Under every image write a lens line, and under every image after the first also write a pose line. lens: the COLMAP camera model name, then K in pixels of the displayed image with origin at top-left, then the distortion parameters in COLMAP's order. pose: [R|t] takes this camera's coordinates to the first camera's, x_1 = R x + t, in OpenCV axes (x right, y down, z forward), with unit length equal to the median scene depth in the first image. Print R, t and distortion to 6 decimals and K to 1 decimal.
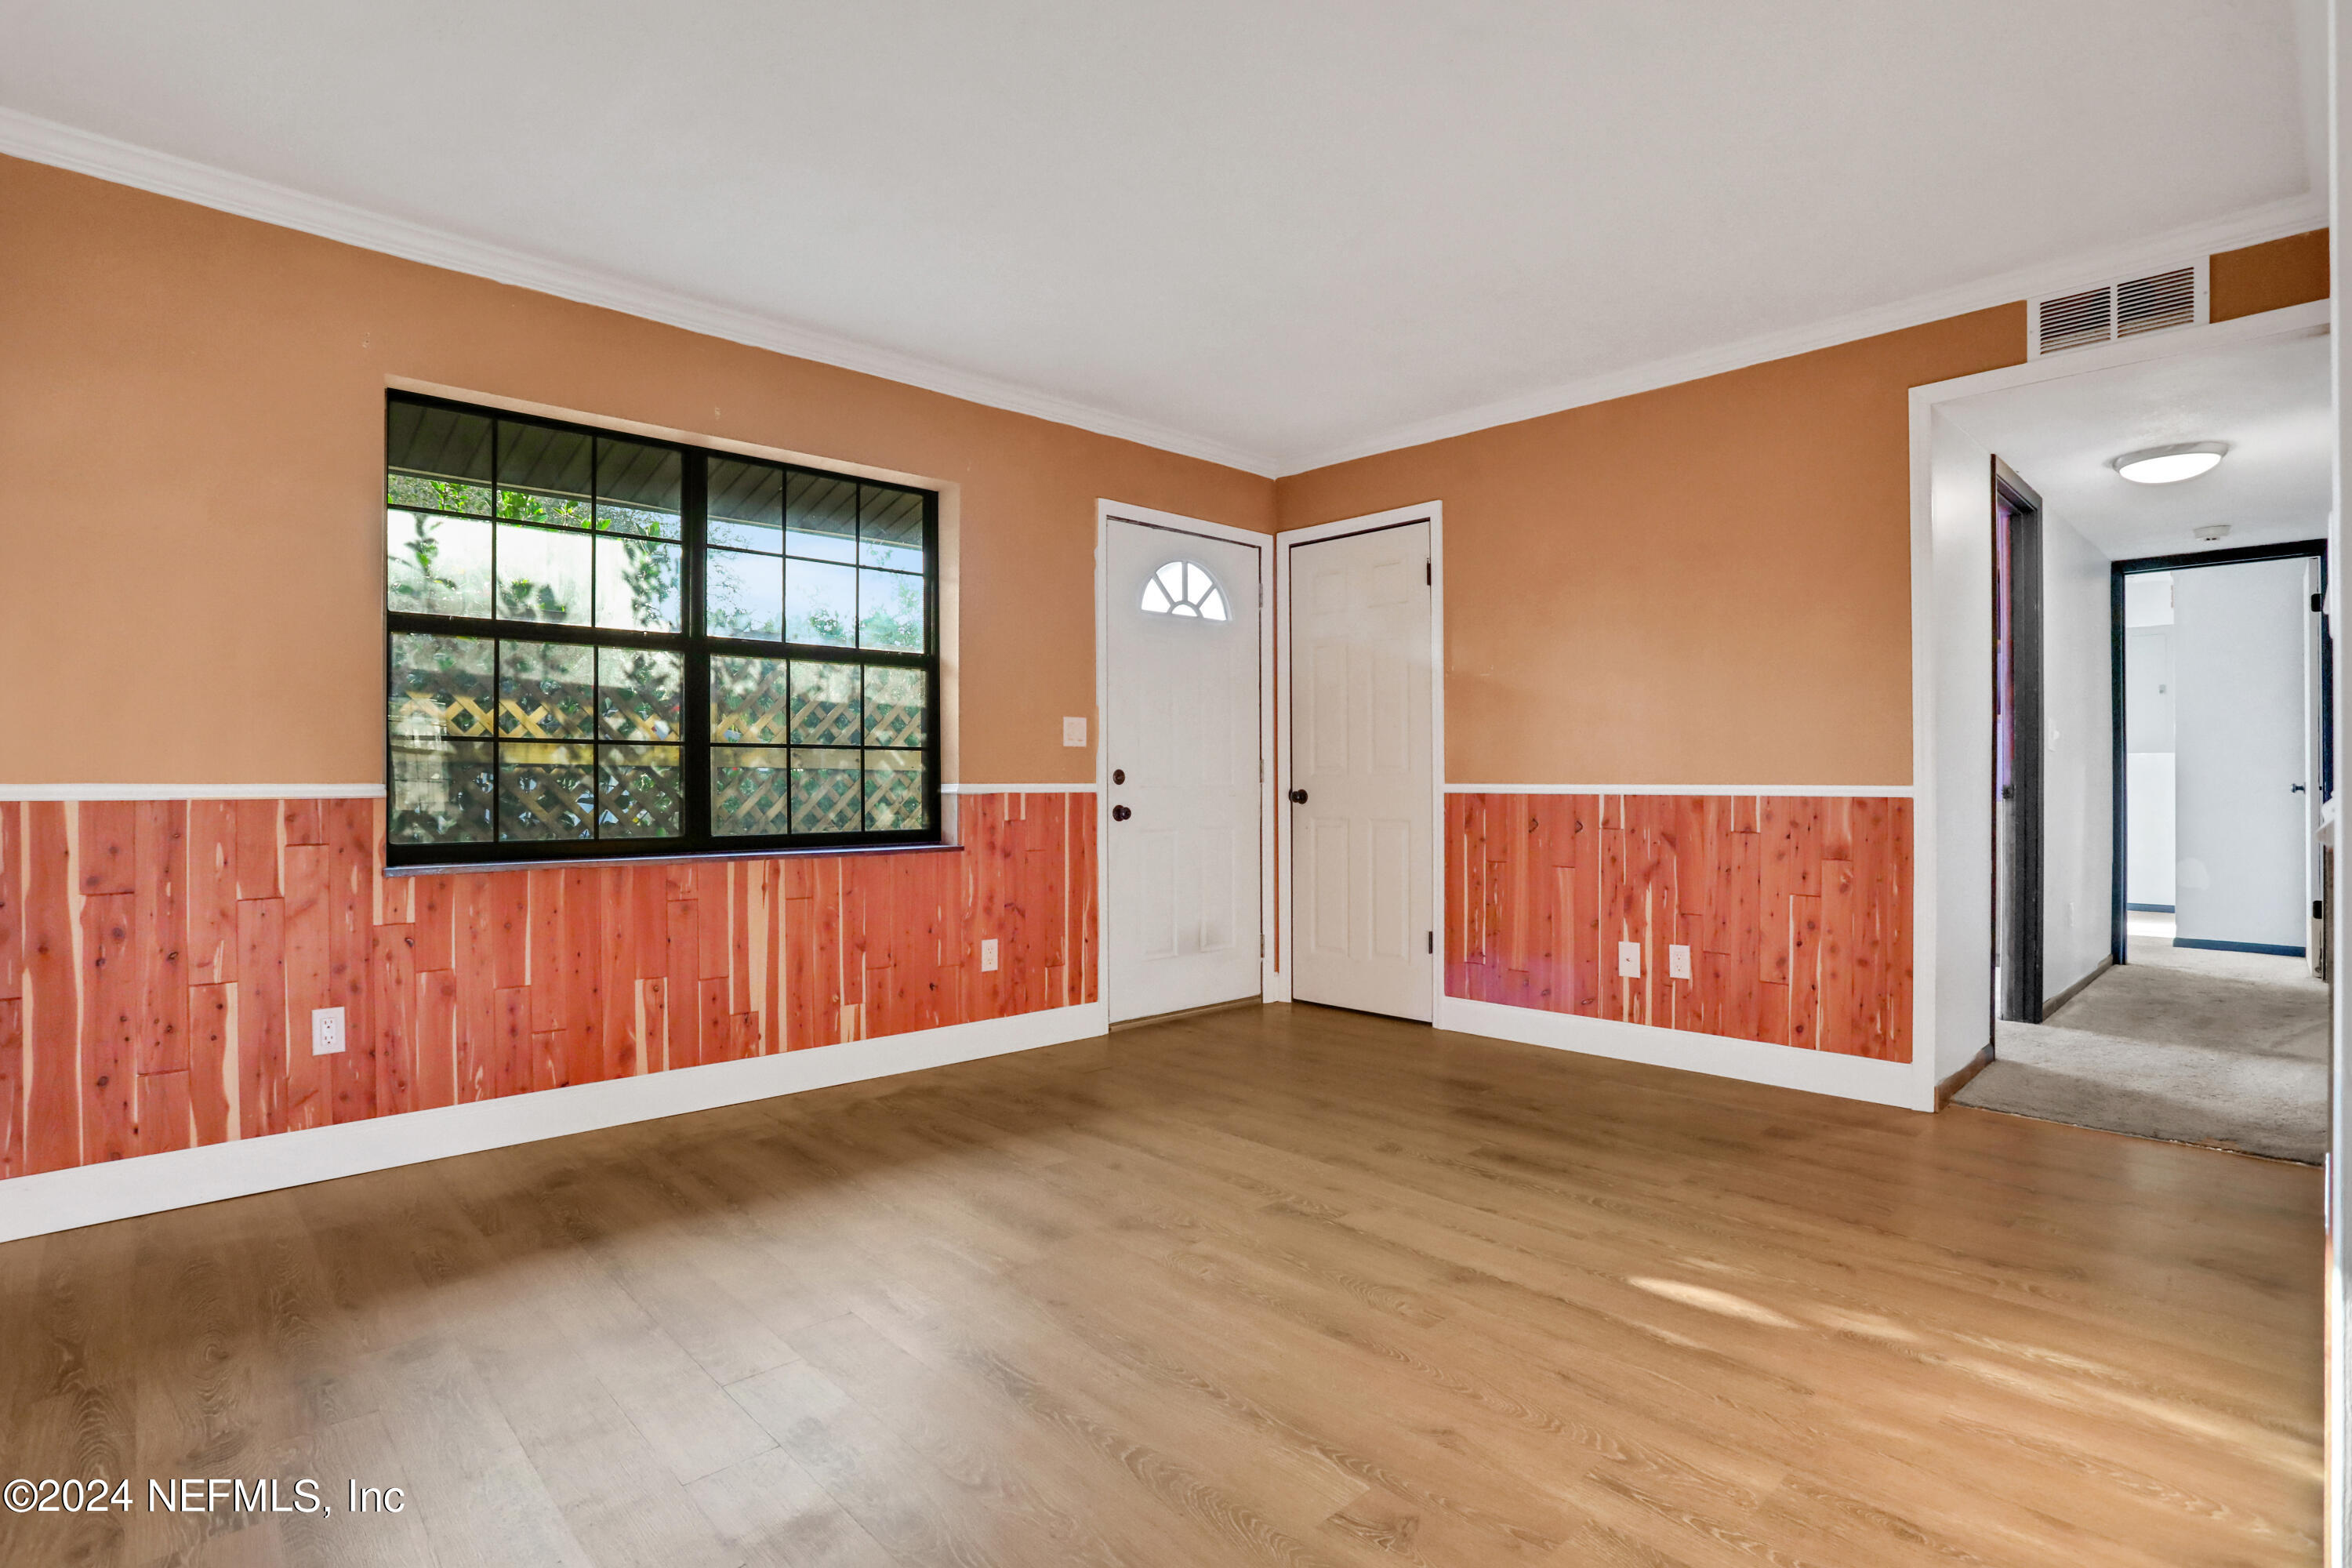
lens RADIAL K [[1145.6, 0, 1155.9], [0, 1145.6, 786.8], [0, 0, 1]] dist [-0.045258, 0.000856]
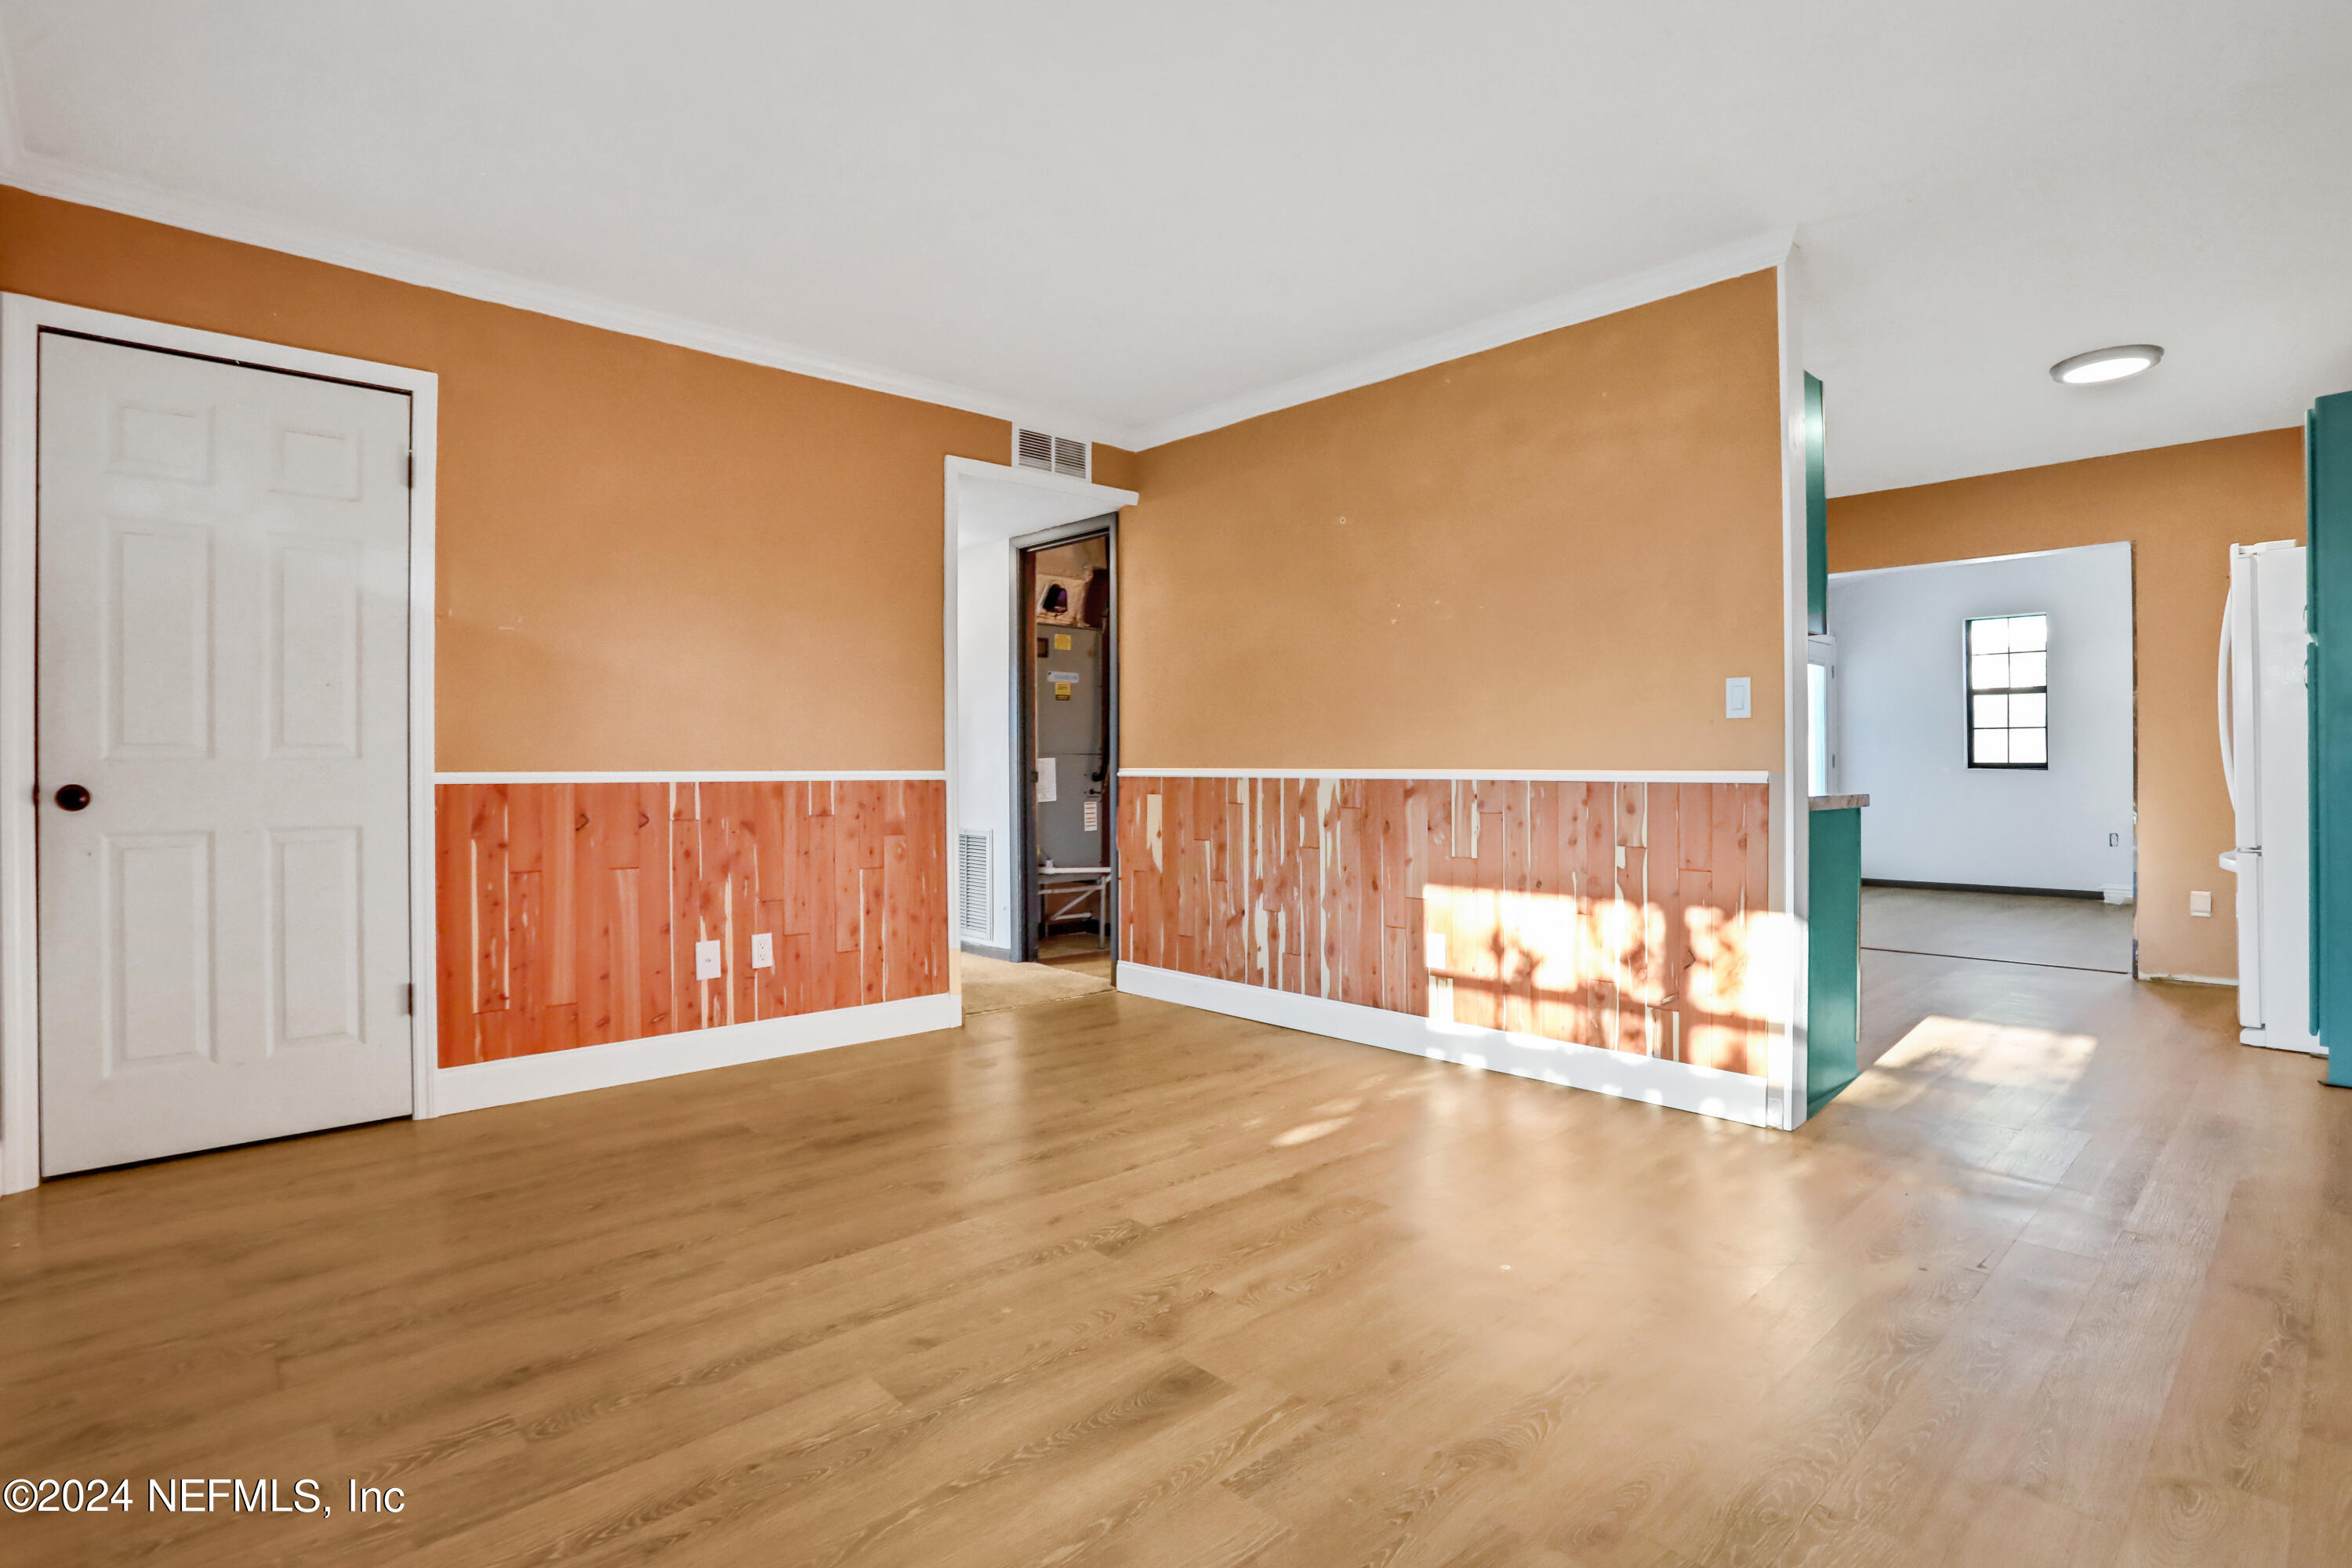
lens RADIAL K [[1145.6, 0, 1155.8], [0, 1145.6, 763.0], [0, 0, 1]] dist [-0.045258, 0.000856]
pose [[0.024616, 0.005492, 0.999682, -0.542271], [0.009710, 0.999936, -0.005733, 0.000205], [-0.999650, 0.009848, 0.024561, 0.660572]]
